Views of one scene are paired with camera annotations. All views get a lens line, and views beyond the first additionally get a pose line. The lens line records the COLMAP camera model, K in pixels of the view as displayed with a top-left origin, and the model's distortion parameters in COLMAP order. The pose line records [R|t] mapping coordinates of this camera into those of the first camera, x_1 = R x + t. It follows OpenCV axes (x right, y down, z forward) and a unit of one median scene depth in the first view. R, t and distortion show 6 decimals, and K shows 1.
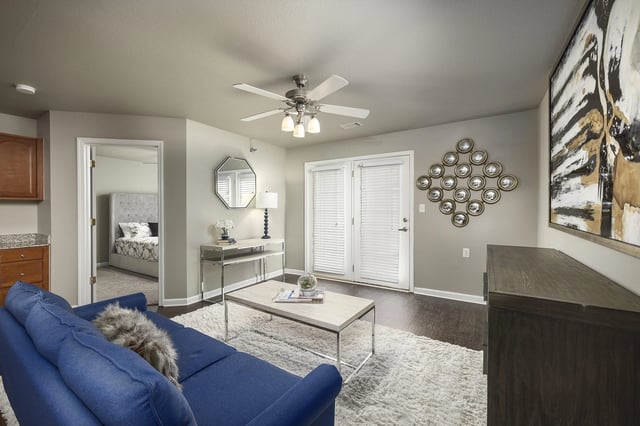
lens RADIAL K [[279.3, 0, 321.2], [0, 279.3, 215.2], [0, 0, 1]] dist [0.004502, 0.000342]
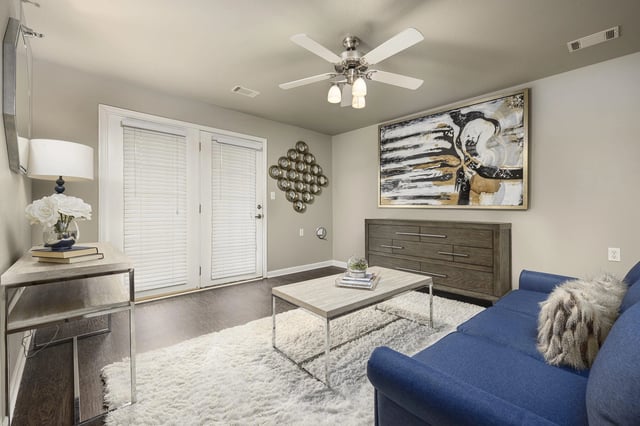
lens RADIAL K [[279.3, 0, 321.2], [0, 279.3, 210.0], [0, 0, 1]] dist [0.004502, 0.000342]
pose [[0.225187, 0.006375, 0.974295, -1.201434], [0.016079, 0.999818, -0.010258, 0.082615], [-0.974183, 0.017975, 0.225044, 1.101188]]
